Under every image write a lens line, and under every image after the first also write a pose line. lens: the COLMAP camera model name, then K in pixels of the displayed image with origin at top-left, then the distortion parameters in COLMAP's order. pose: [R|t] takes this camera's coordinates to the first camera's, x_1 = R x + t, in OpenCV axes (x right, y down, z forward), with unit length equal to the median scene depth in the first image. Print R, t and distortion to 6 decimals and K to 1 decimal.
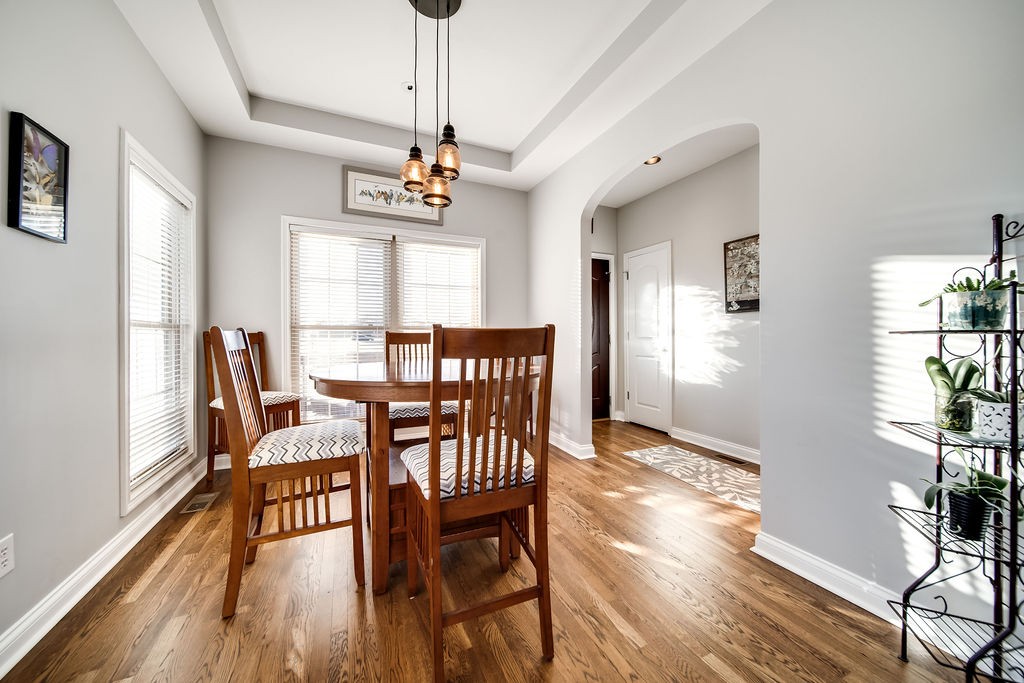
lens RADIAL K [[371.7, 0, 506.8], [0, 371.7, 332.7], [0, 0, 1]] dist [-0.002286, -0.000287]
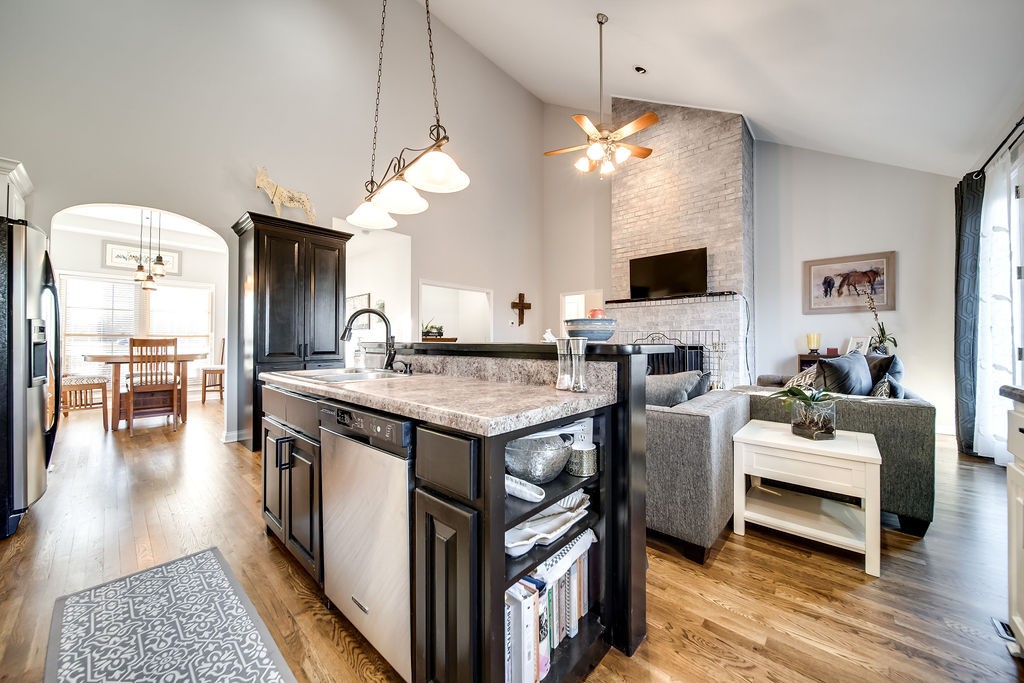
lens RADIAL K [[360.4, 0, 514.3], [0, 360.4, 342.8], [0, 0, 1]] dist [-0.001599, -0.000255]
pose [[0.911777, 0.000454, 0.410686, 0.831771], [-0.005305, 0.999929, 0.010673, -0.024287], [-0.410652, -0.011910, 0.911714, -1.758899]]
